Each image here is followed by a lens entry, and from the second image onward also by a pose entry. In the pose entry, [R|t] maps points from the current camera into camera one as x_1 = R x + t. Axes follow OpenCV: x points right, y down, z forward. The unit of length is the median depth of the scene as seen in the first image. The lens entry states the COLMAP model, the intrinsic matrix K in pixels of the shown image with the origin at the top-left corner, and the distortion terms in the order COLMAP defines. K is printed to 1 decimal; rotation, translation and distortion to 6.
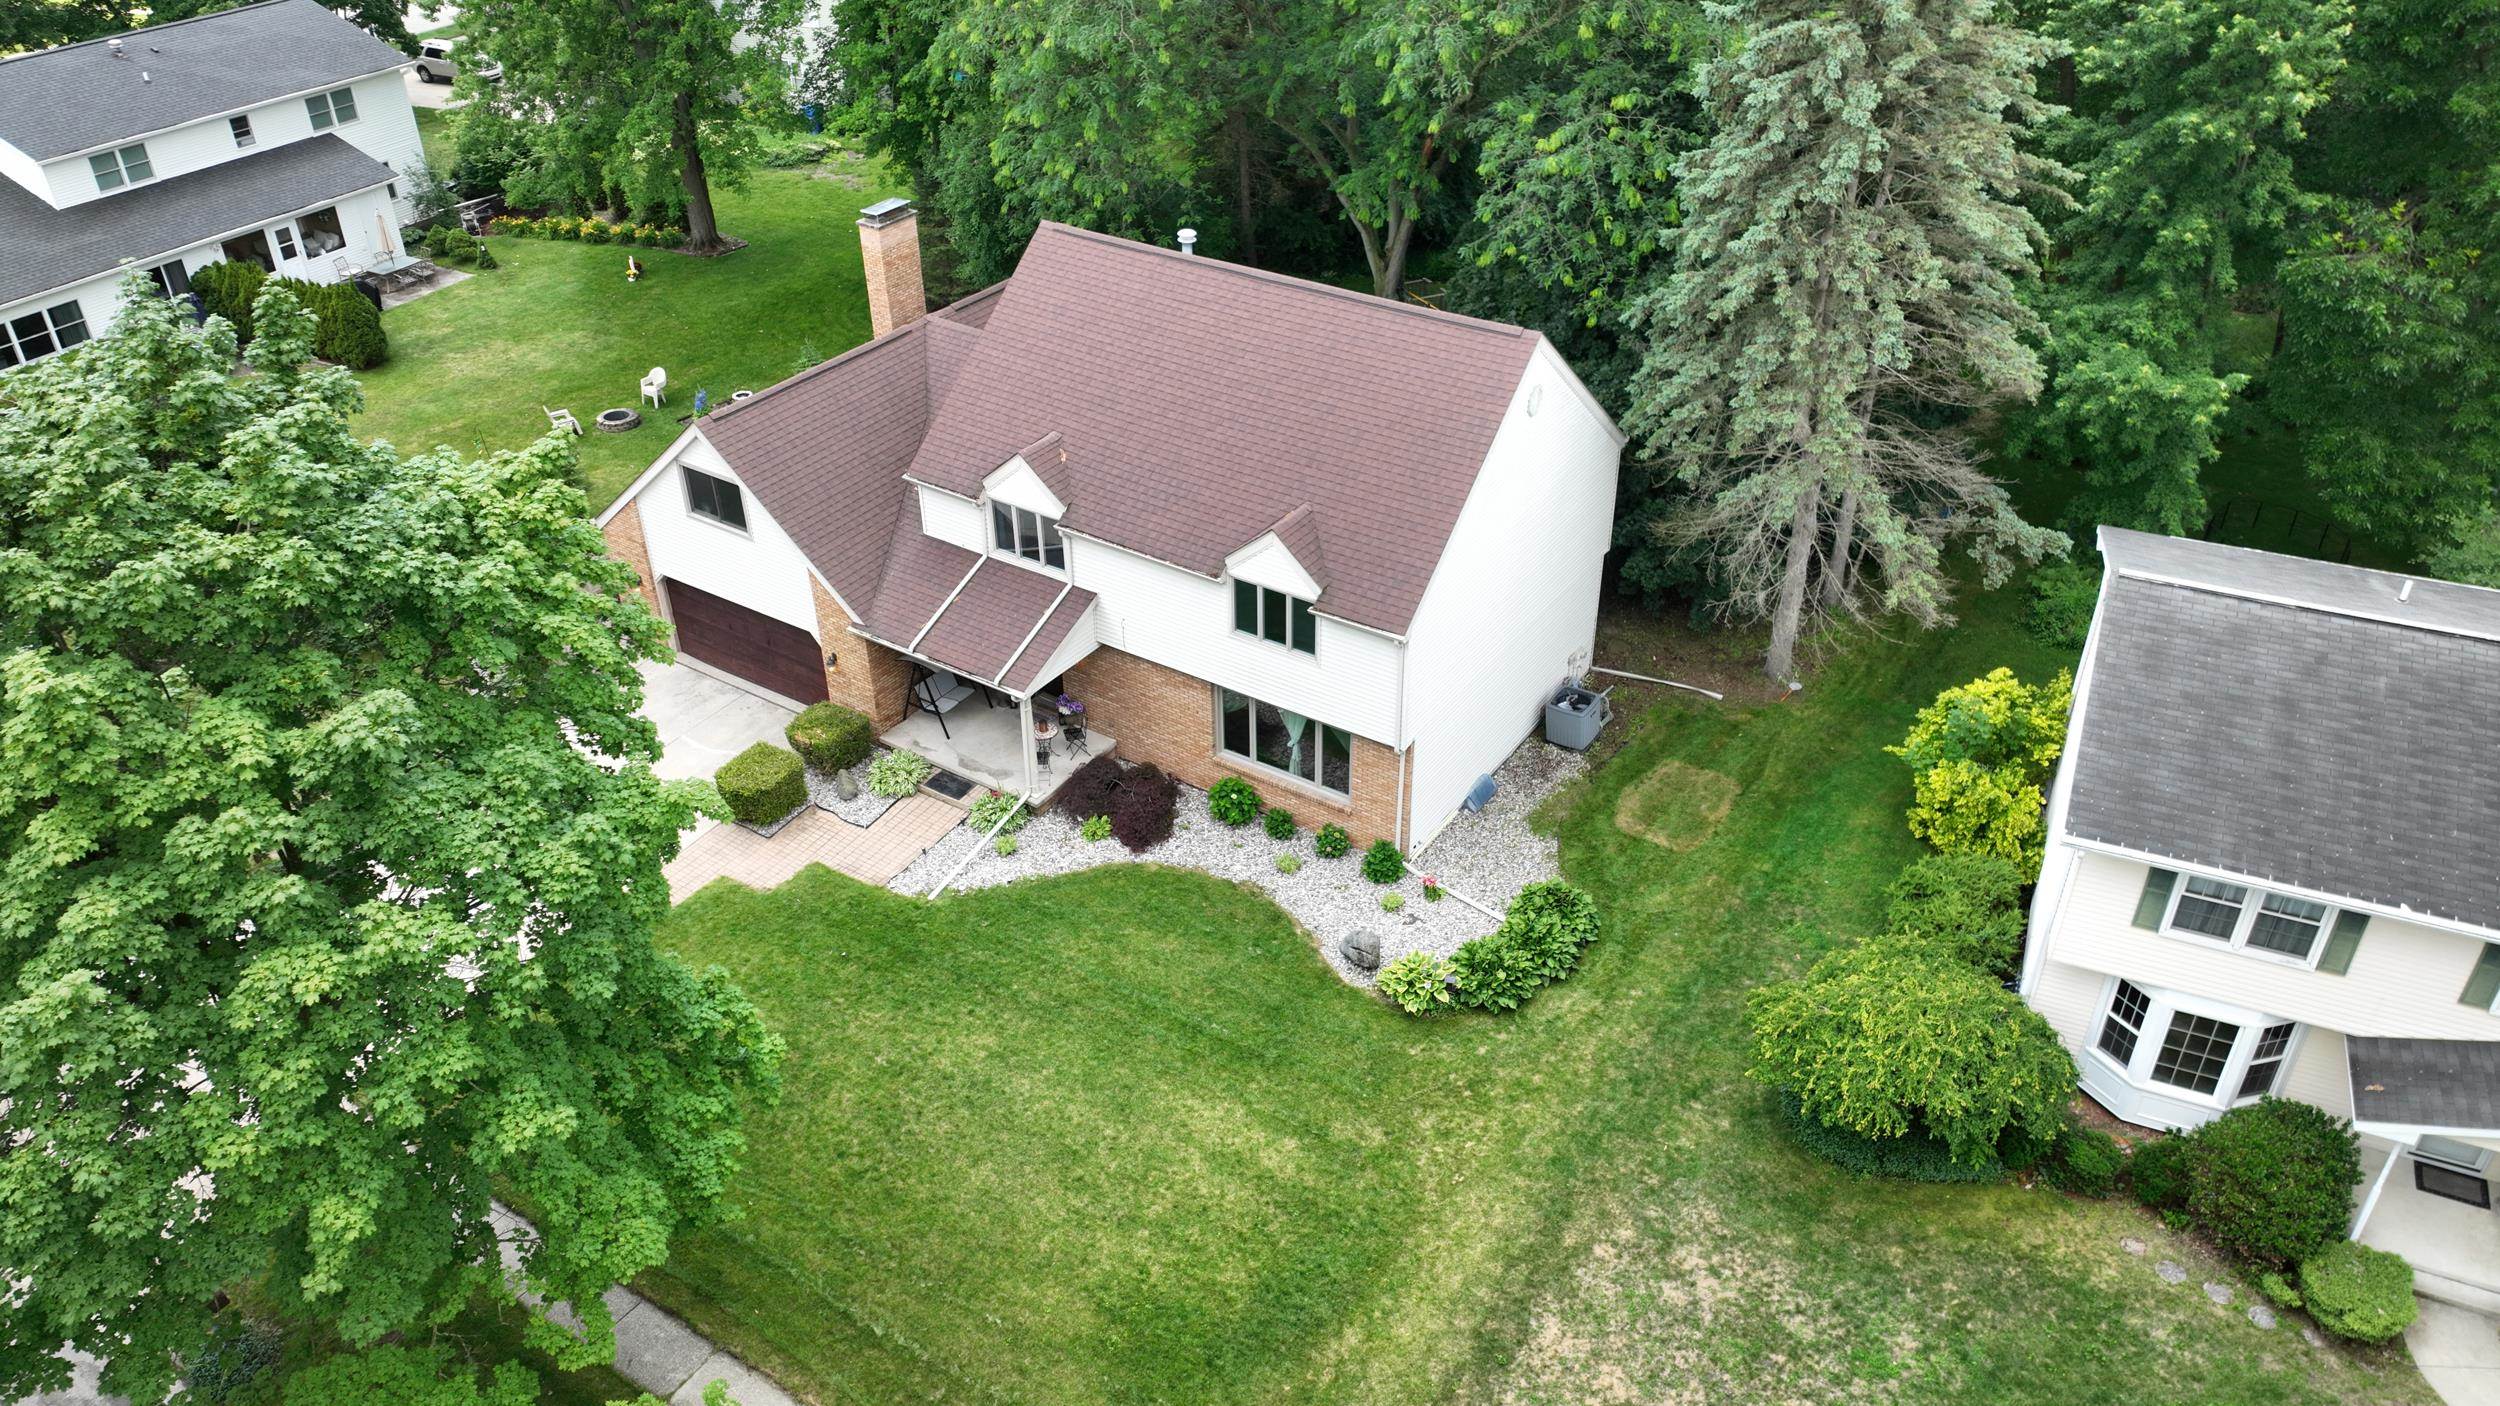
lens RADIAL K [[1776.7, 0, 1250.0], [0, 1776.7, 703.0], [0, 0, 1]] dist [0.009534, 0.003965]
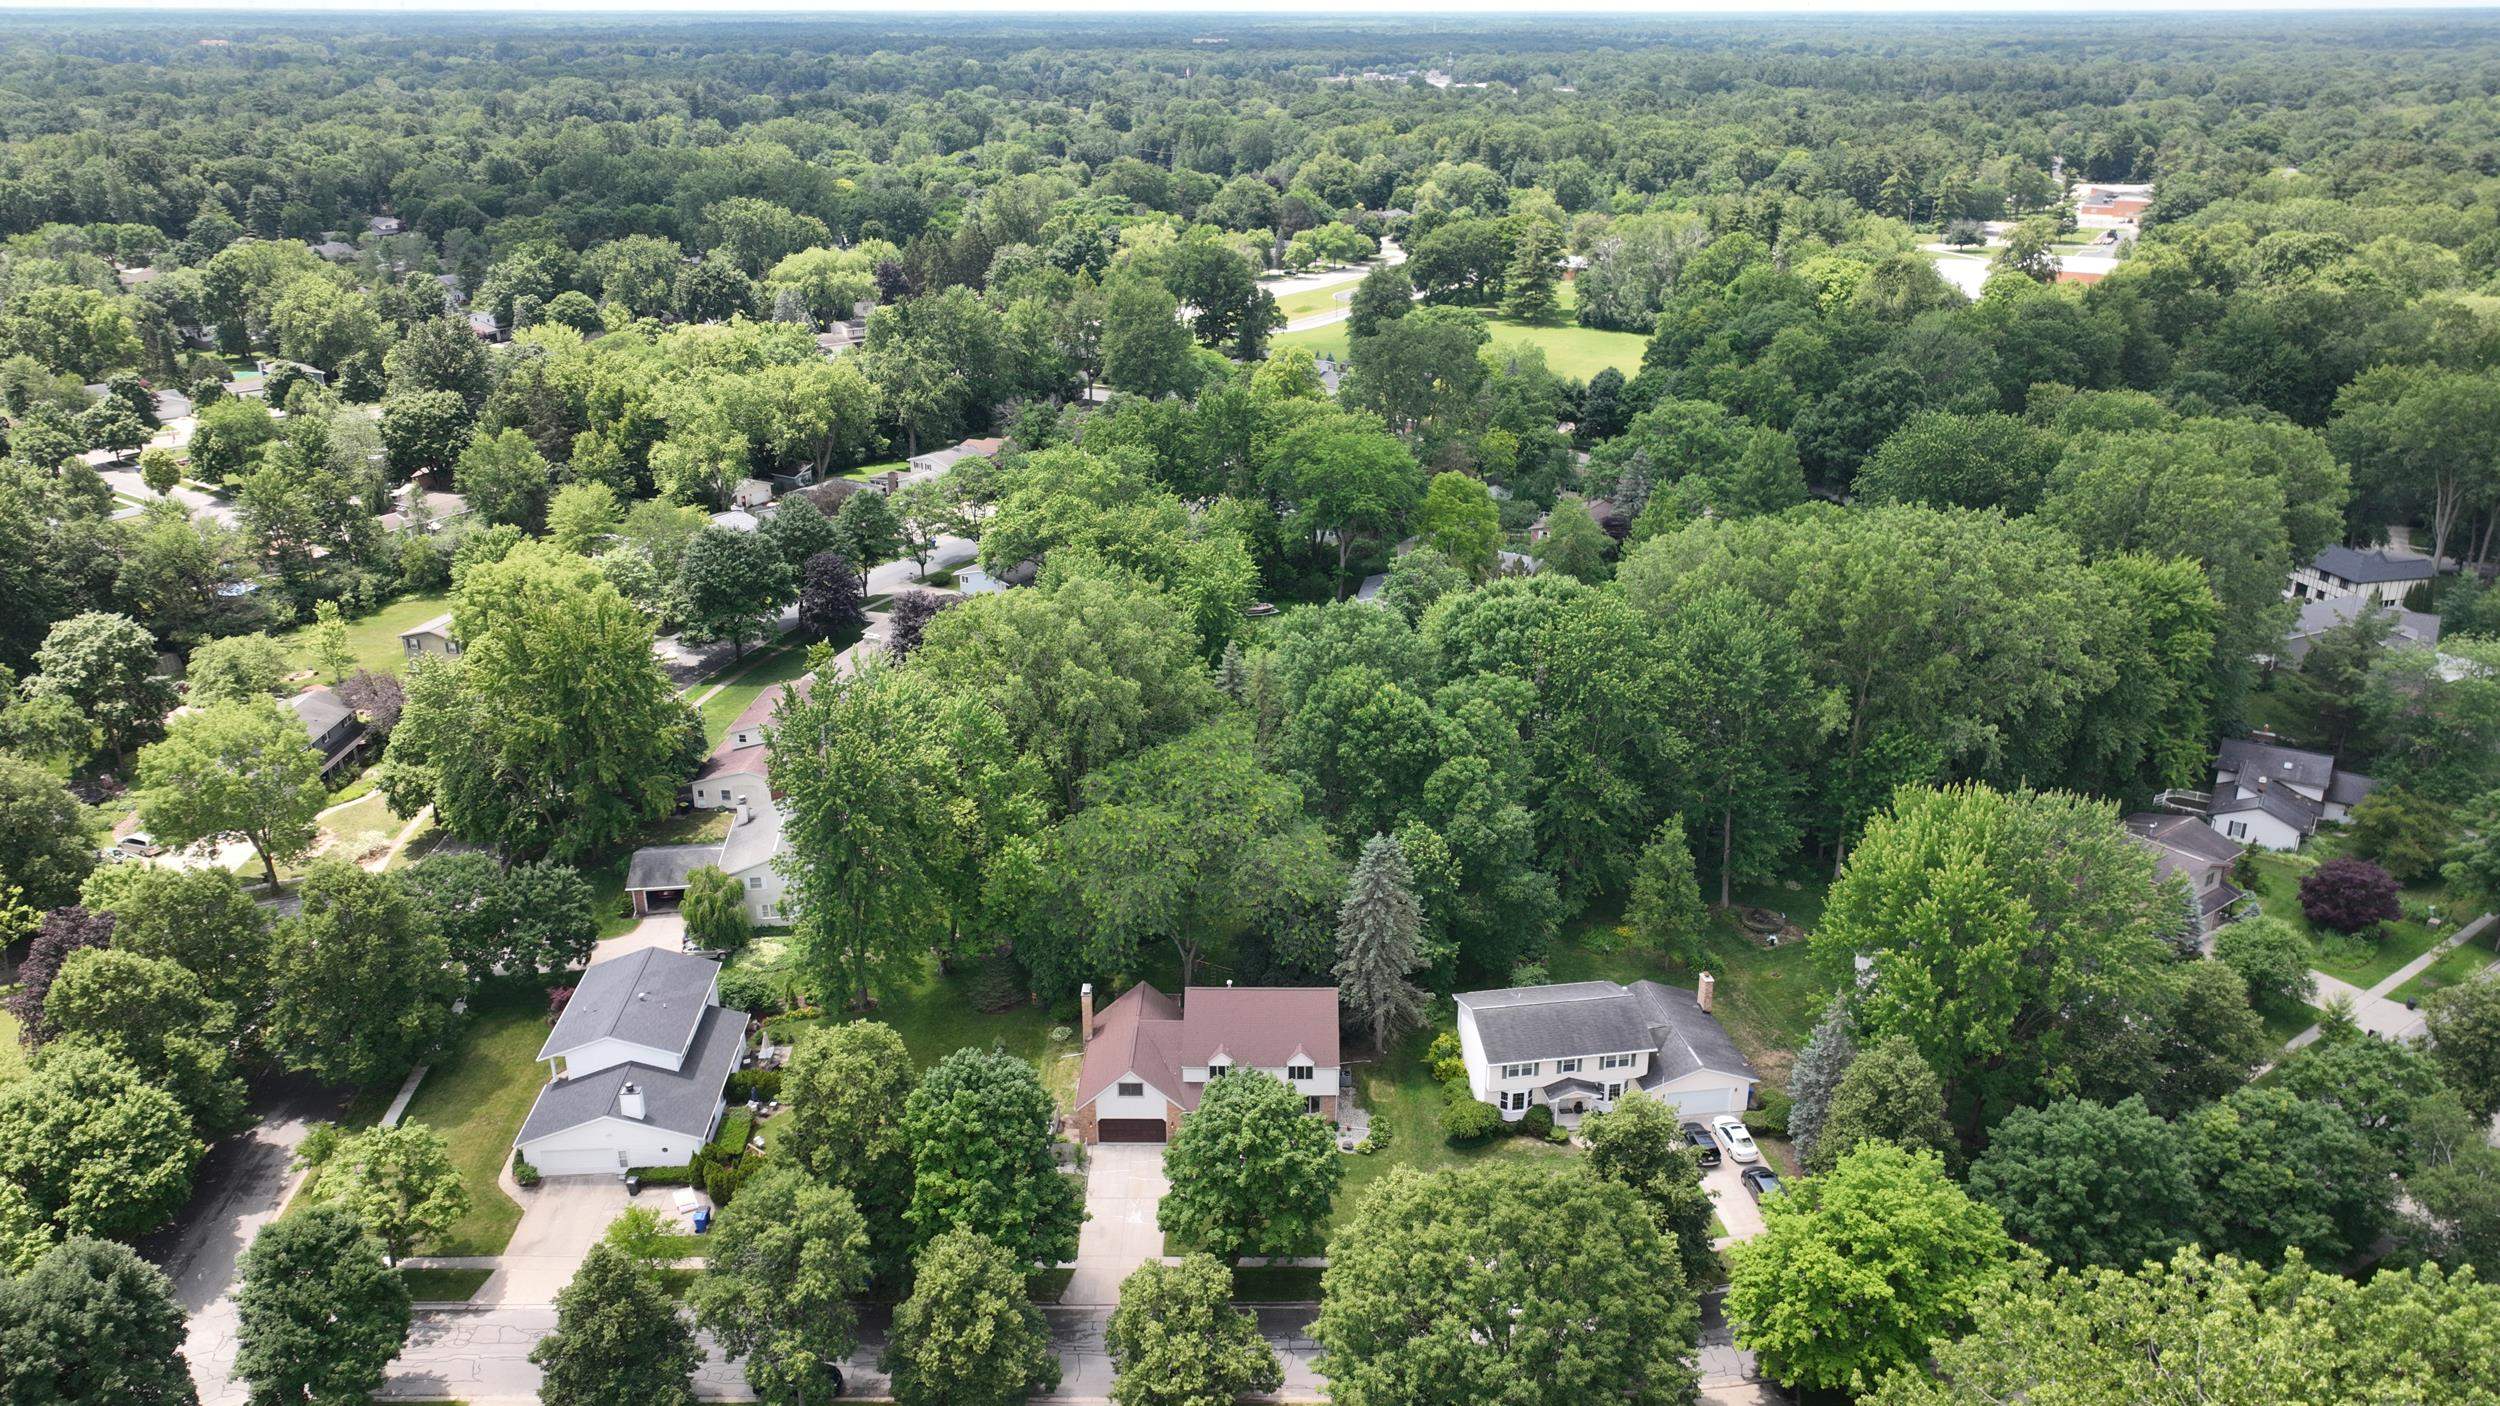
lens RADIAL K [[1776.7, 0, 1250.0], [0, 1776.7, 703.0], [0, 0, 1]] dist [0.009534, 0.003965]
pose [[0.825842, -0.183484, 0.533216, -1.886261], [0.293543, 0.947245, -0.128683, -0.325452], [-0.481475, 0.262794, 0.836135, -2.292809]]
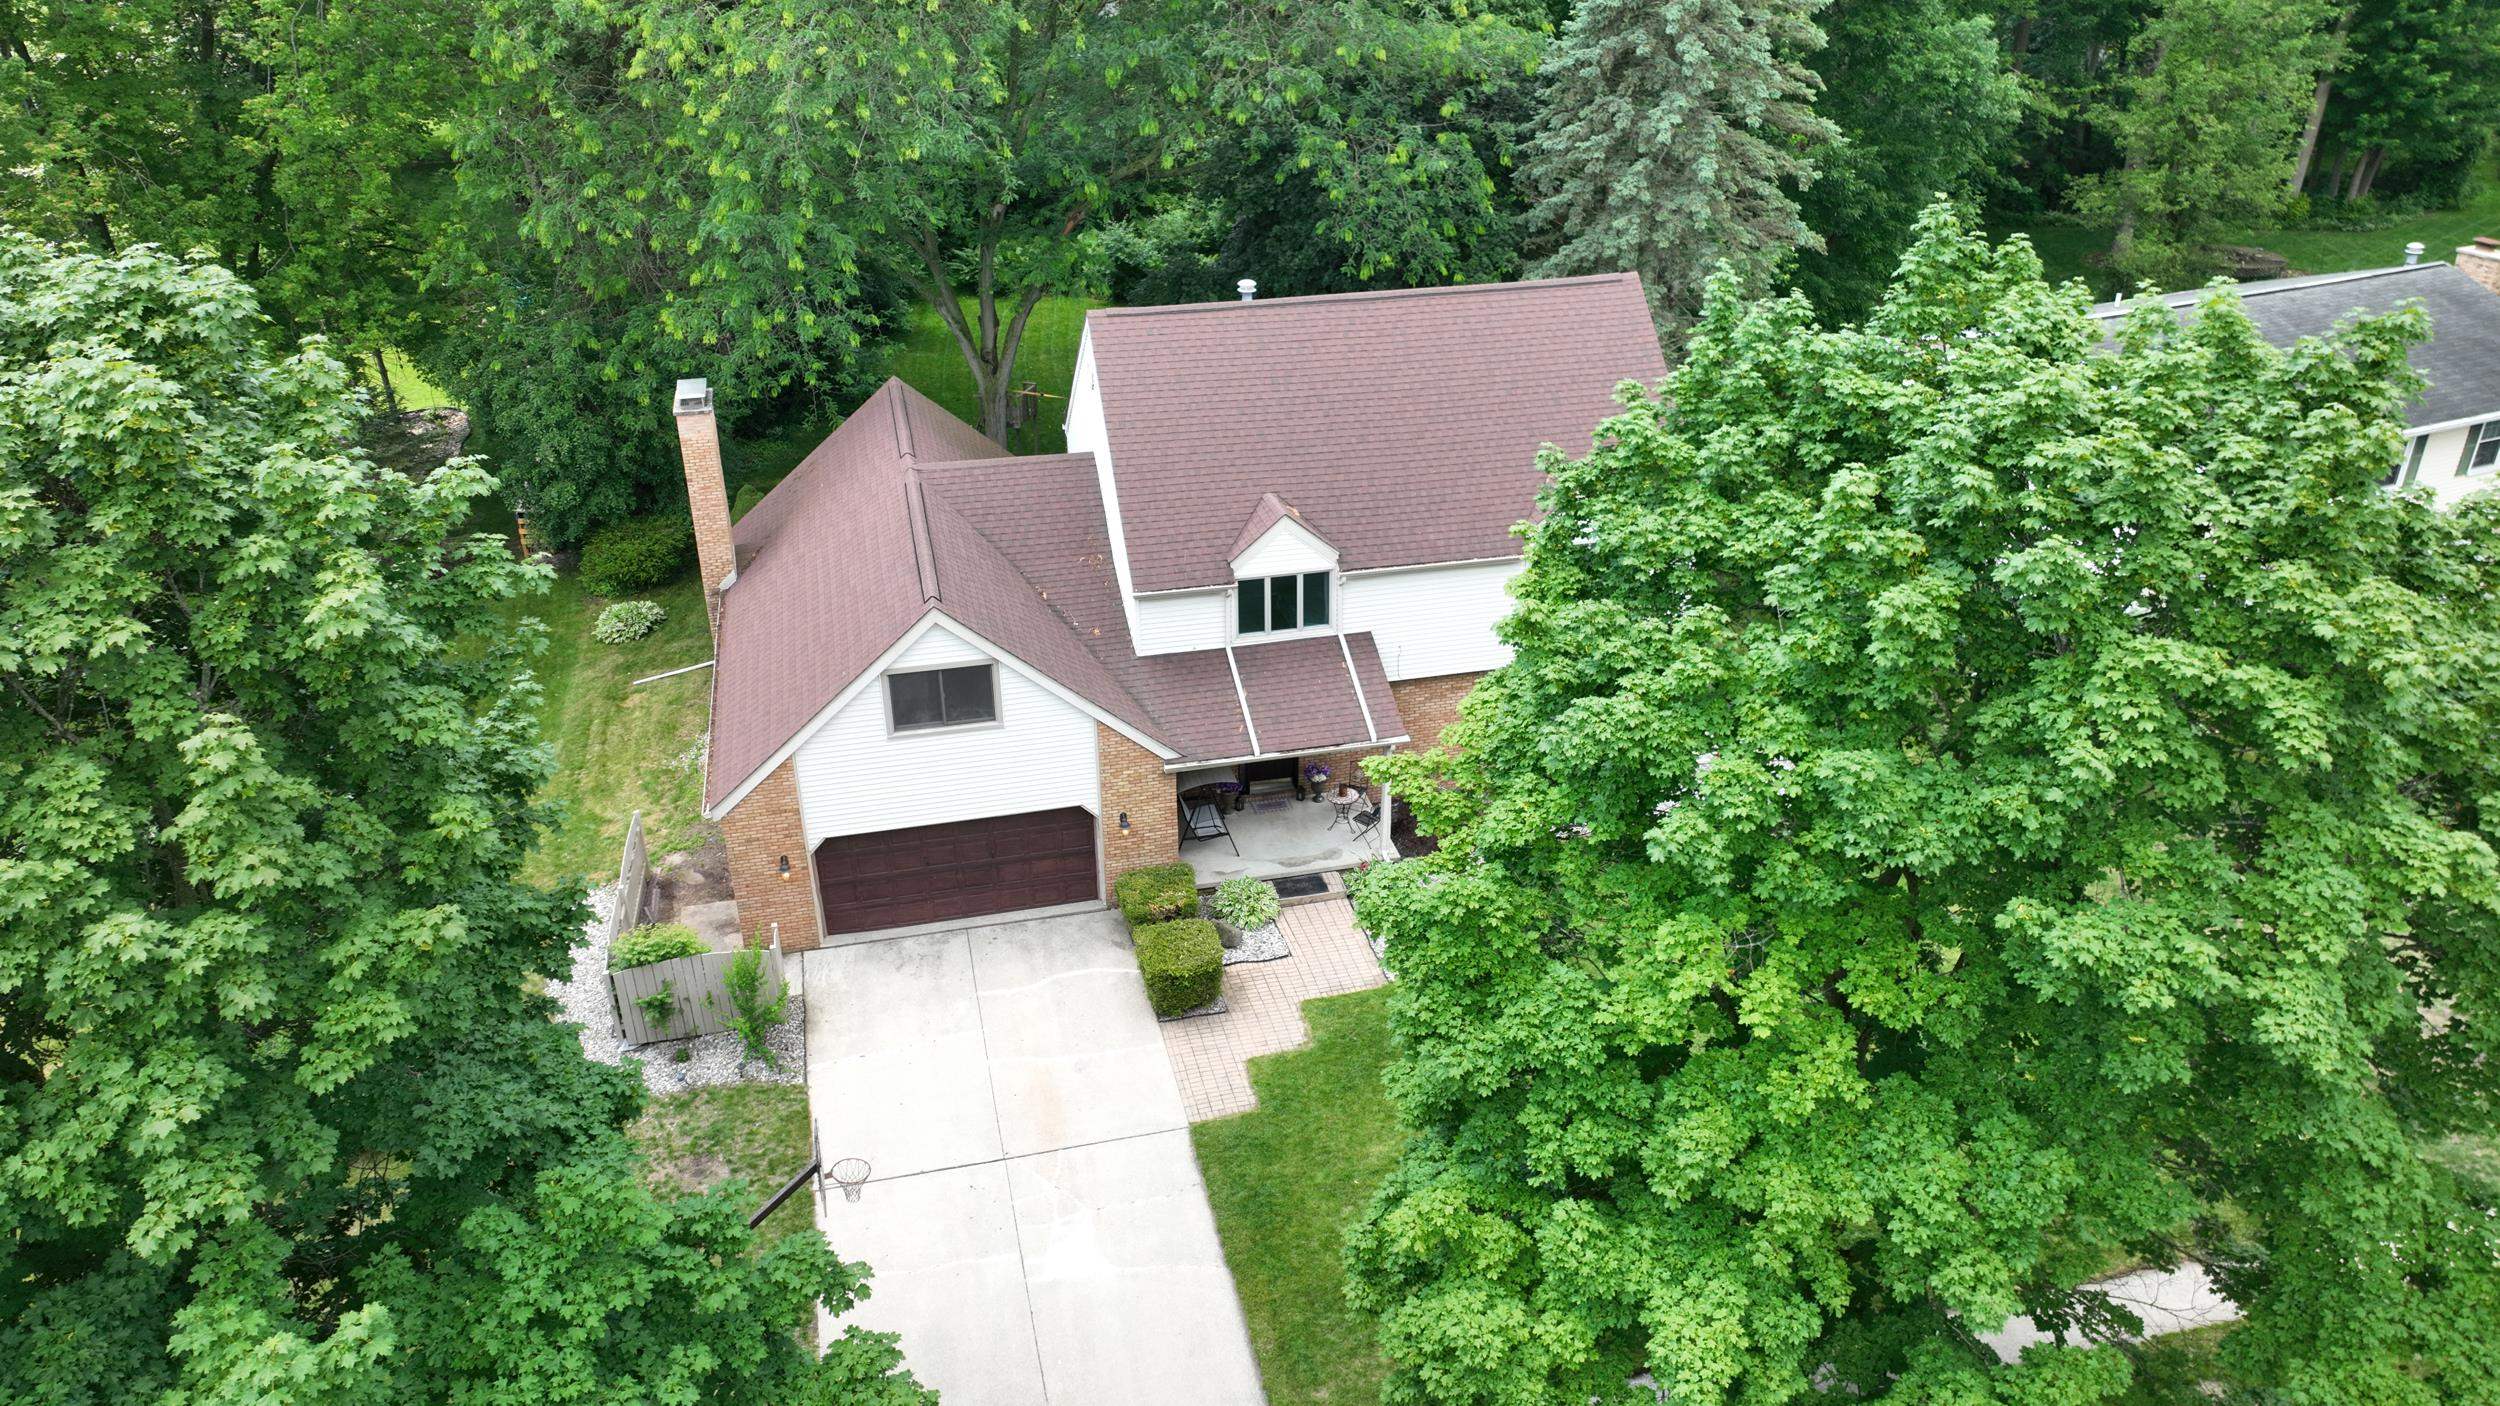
lens RADIAL K [[1776.7, 0, 1250.0], [0, 1776.7, 703.0], [0, 0, 1]] dist [0.009534, 0.003965]
pose [[0.674258, -0.338701, 0.656245, -0.769655], [0.392188, 0.917185, 0.070424, -0.118385], [-0.625751, 0.209887, 0.751254, 0.306435]]
